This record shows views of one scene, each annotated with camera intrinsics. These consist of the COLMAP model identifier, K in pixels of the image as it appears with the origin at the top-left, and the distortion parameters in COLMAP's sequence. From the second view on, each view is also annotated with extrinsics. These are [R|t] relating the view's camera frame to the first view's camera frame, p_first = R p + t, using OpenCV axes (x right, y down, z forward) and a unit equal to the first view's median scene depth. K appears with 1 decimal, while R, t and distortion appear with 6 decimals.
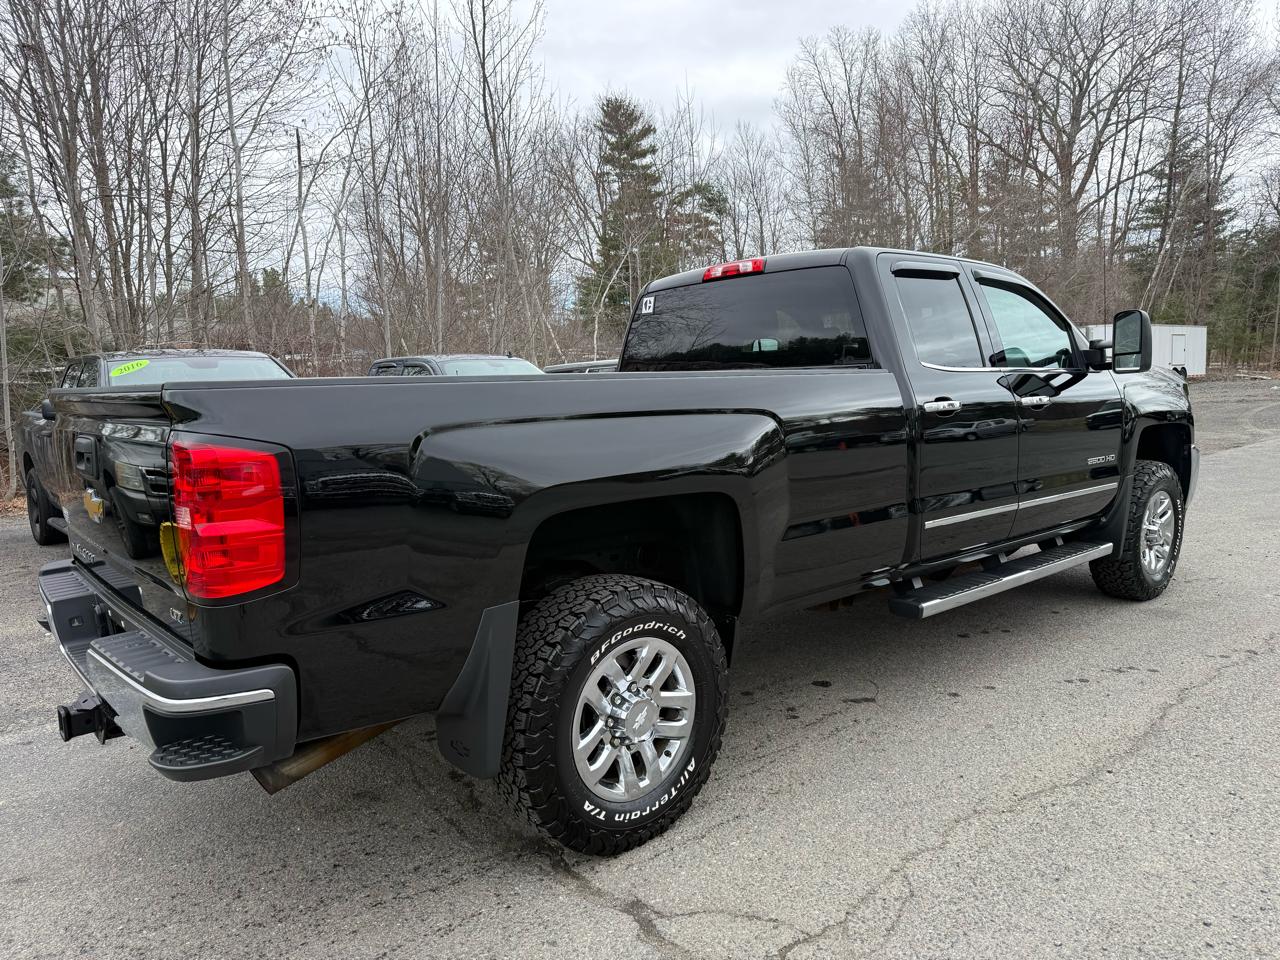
lens RADIAL K [[905.4, 0, 645.5], [0, 905.4, 481.5], [0, 0, 1]] dist [0.041569, -0.047662]
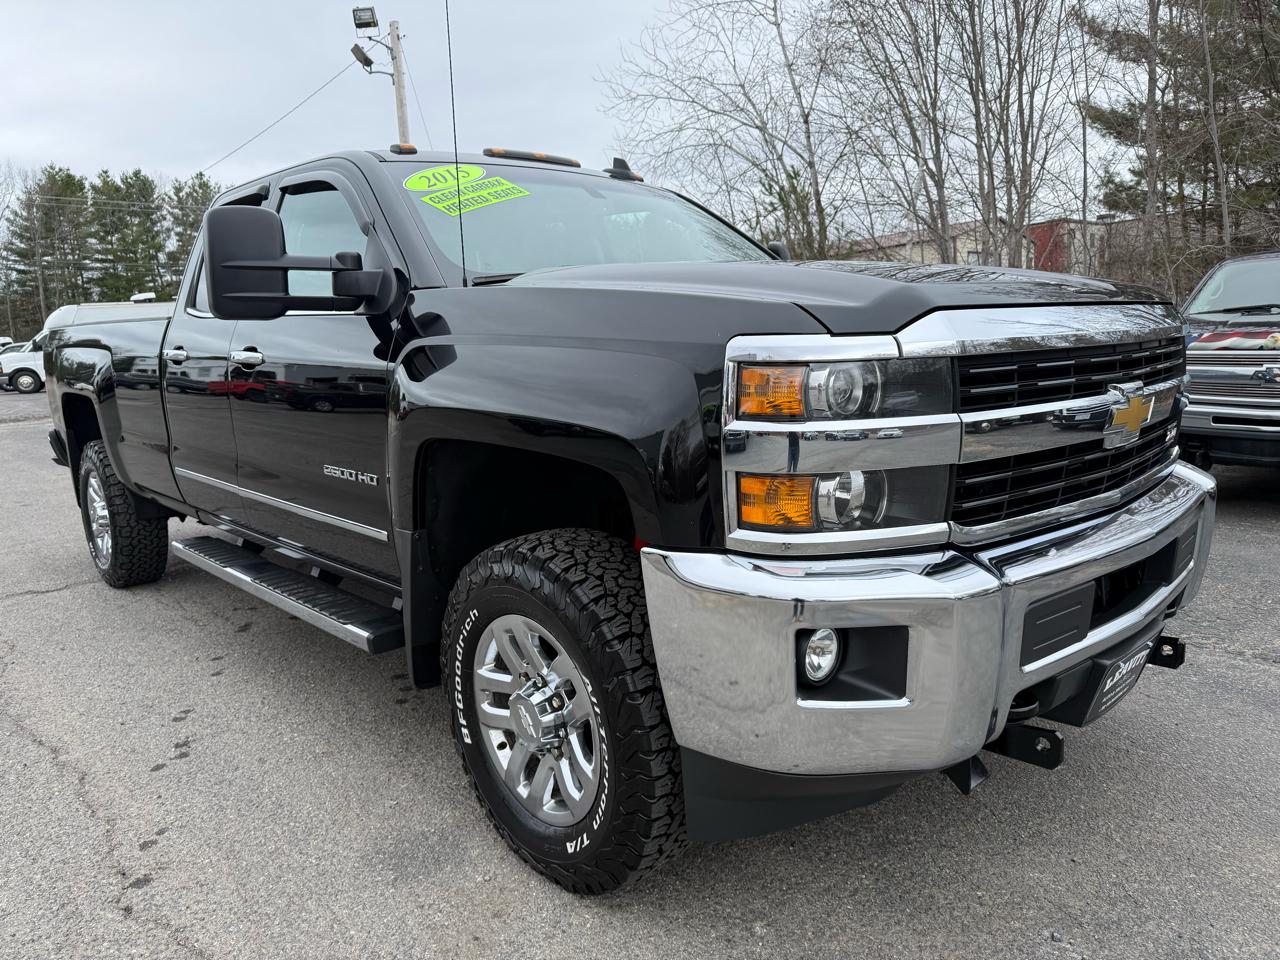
lens RADIAL K [[885.9, 0, 610.2], [0, 885.9, 481.1], [0, 0, 1]] dist [0.083240, -0.097296]
pose [[0.015990, 0.190604, -0.981537, 1.021354], [-0.076986, 0.978983, 0.188854, -0.133772], [0.996904, 0.072545, 0.030328, 1.125437]]
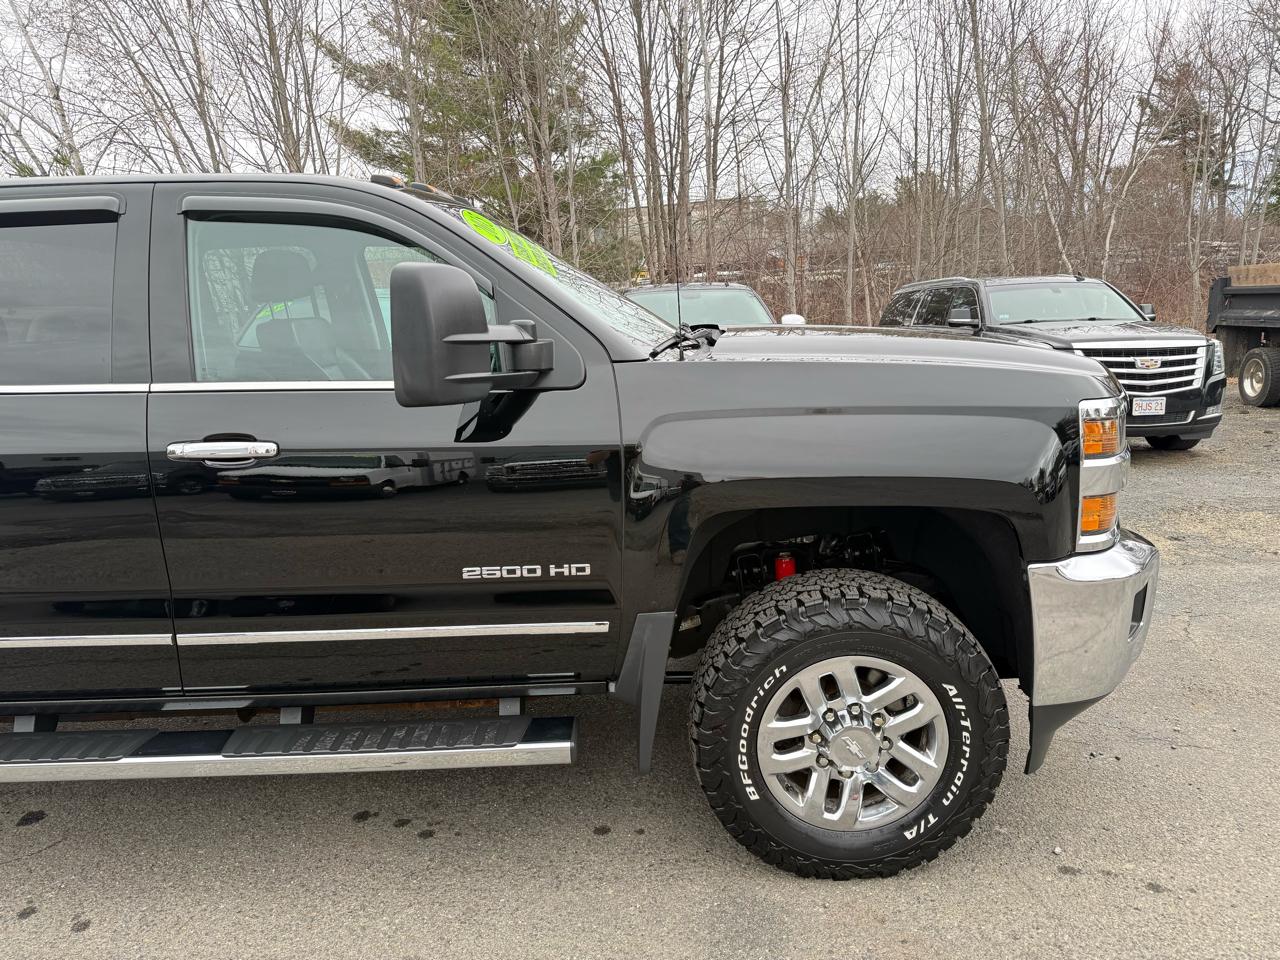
lens RADIAL K [[889.7, 0, 639.8], [0, 889.7, 477.3], [0, 0, 1]] dist [0.076137, -0.090777]
pose [[0.753186, 0.126996, -0.645432, 0.829788], [-0.060521, 0.990404, 0.124249, -0.133934], [0.655017, -0.054521, 0.753644, 0.676229]]
